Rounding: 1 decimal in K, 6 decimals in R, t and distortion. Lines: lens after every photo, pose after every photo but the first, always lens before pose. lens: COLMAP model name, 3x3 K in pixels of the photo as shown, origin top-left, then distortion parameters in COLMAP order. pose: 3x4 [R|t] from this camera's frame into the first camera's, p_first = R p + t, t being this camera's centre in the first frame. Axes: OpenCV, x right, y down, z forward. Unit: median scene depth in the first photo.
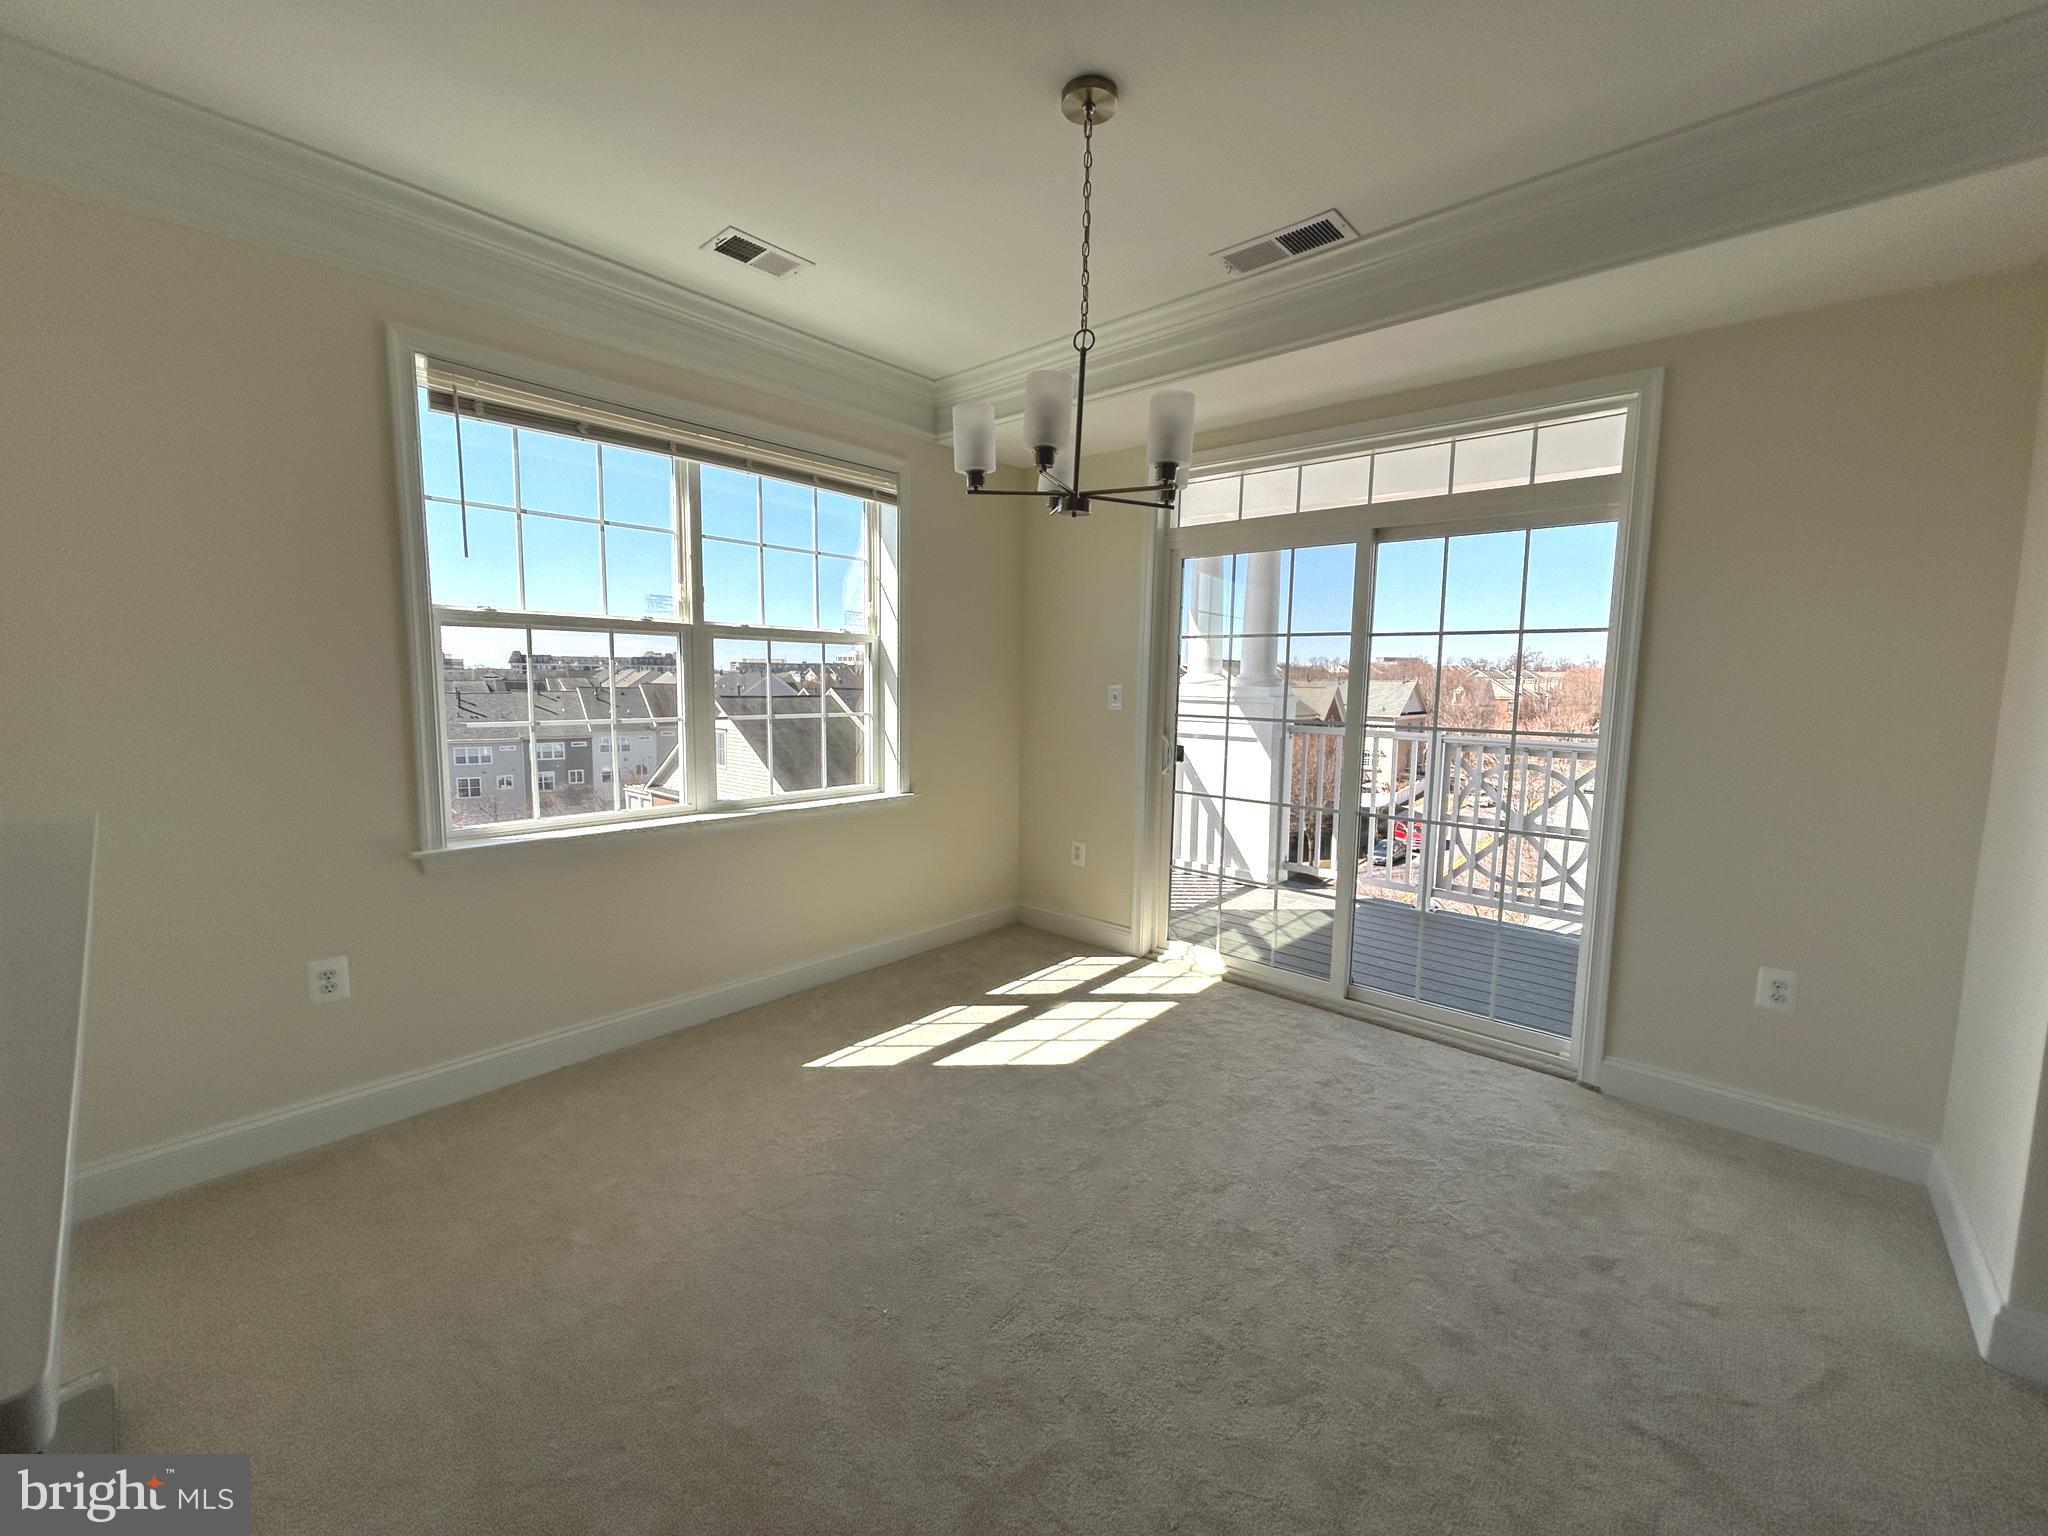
lens RADIAL K [[827.9, 0, 1025.5], [0, 827.9, 760.7], [0, 0, 1]] dist [-0.000628, 0.000726]
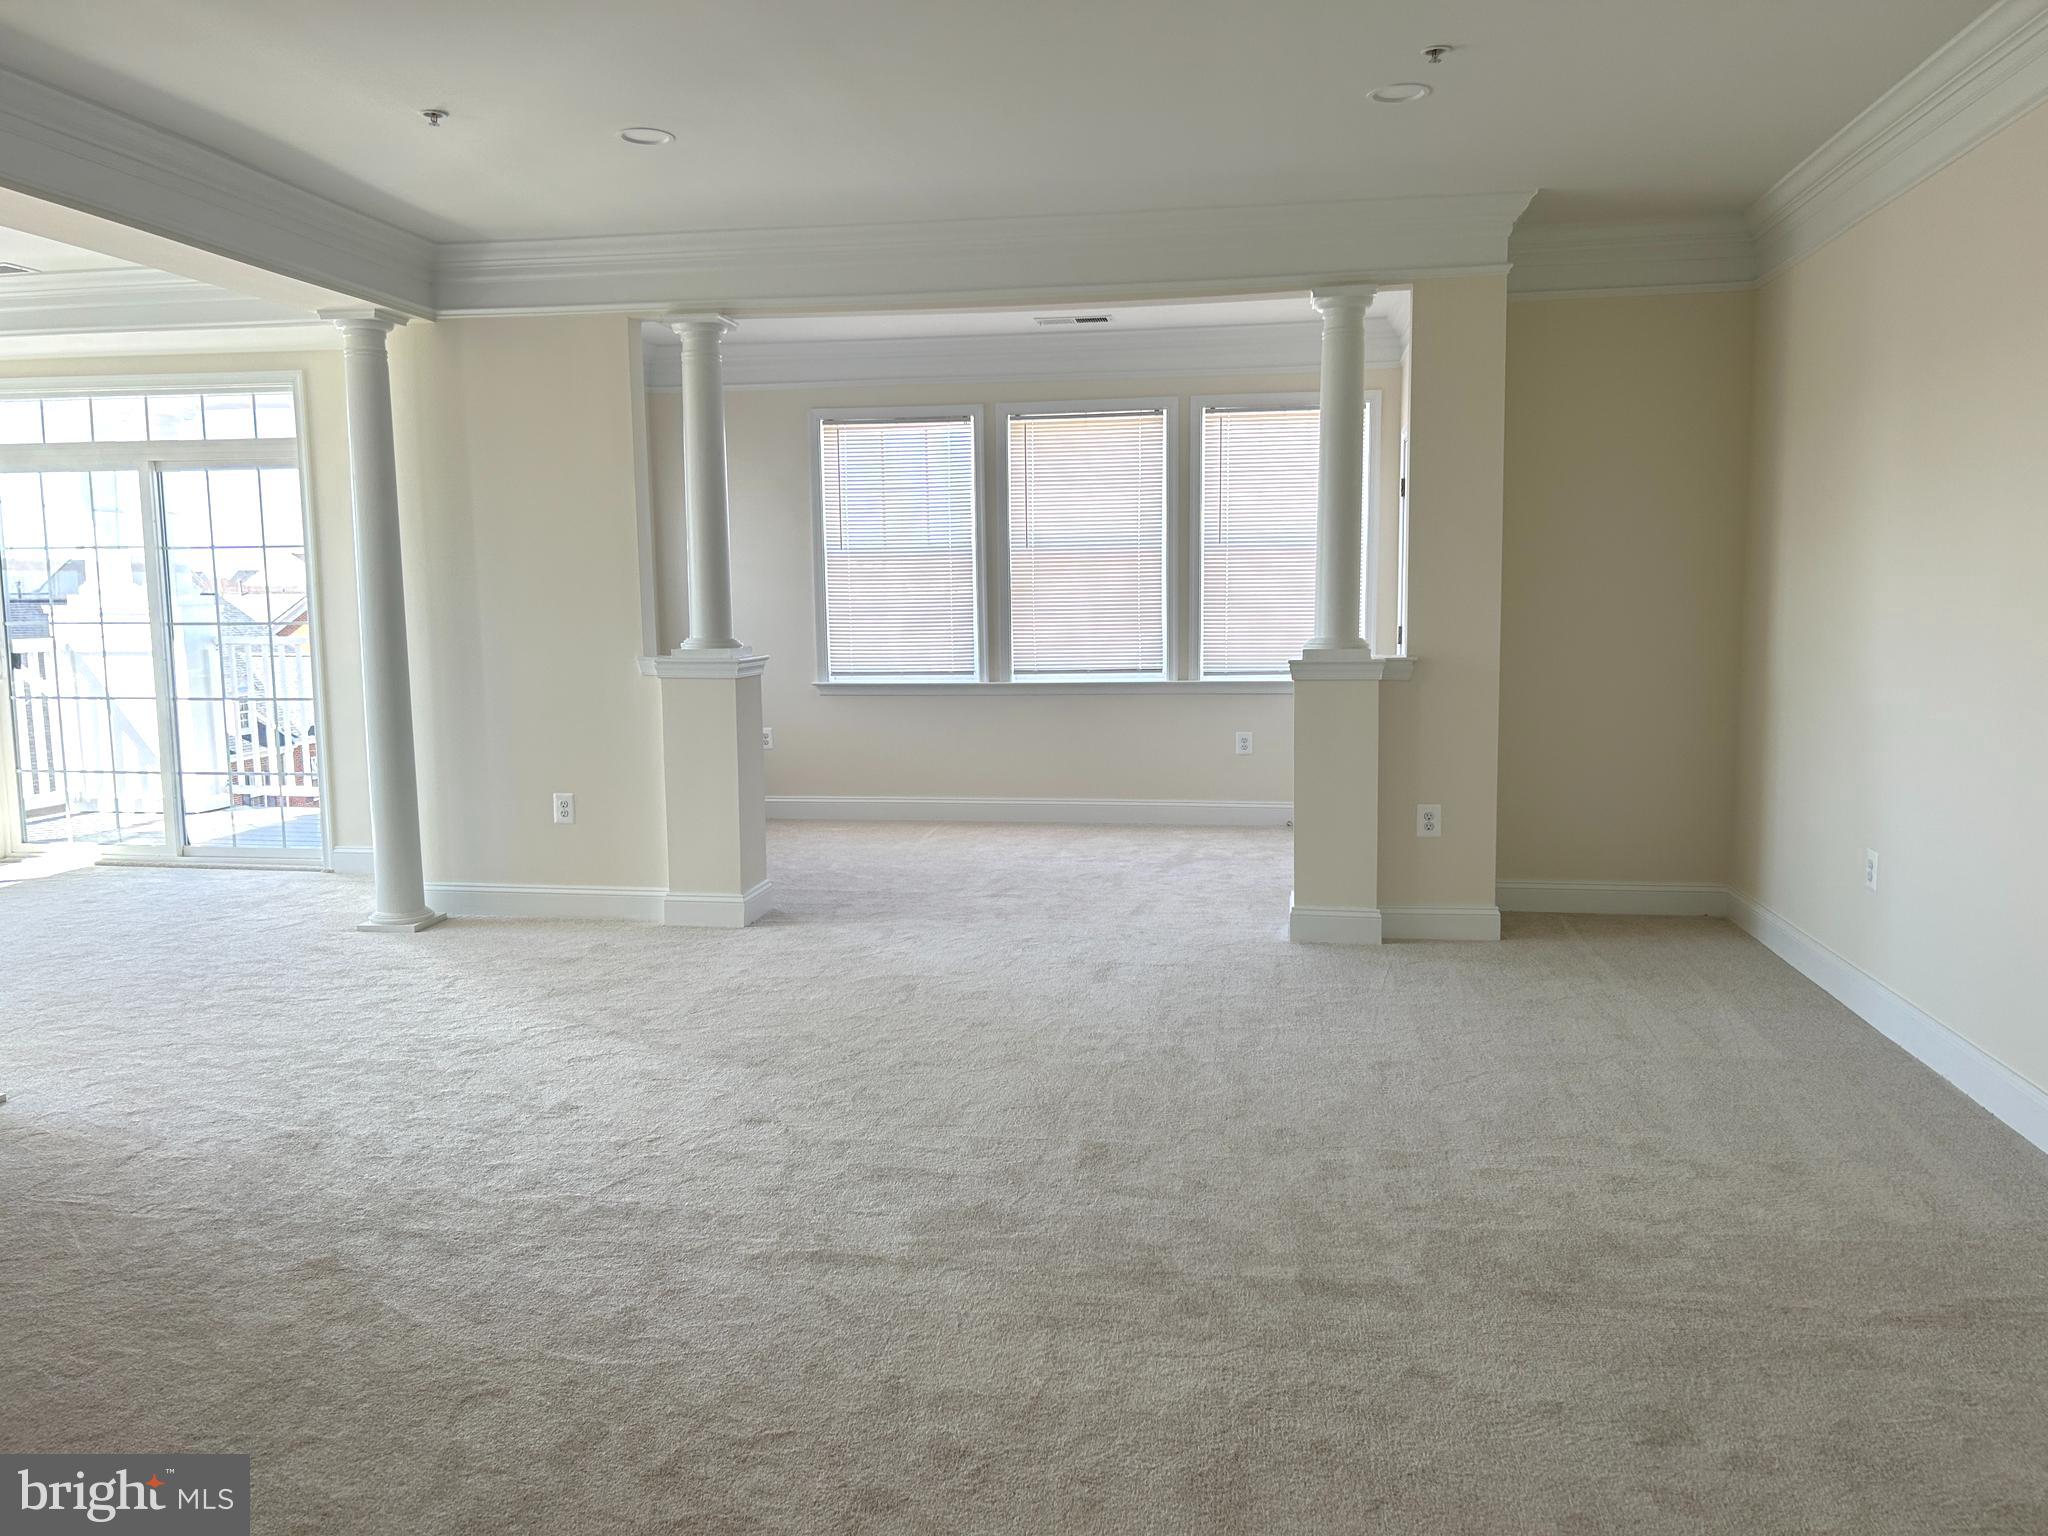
lens RADIAL K [[1545.0, 0, 1024.0], [0, 1545.0, 768.0], [0, 0, 1]] dist [0.055864, -0.061739]
pose [[0.852692, -0.083769, 0.515653, 0.301243], [0.079175, 0.996380, 0.030939, 0.205219], [-0.516379, 0.014445, 0.856238, -1.666716]]
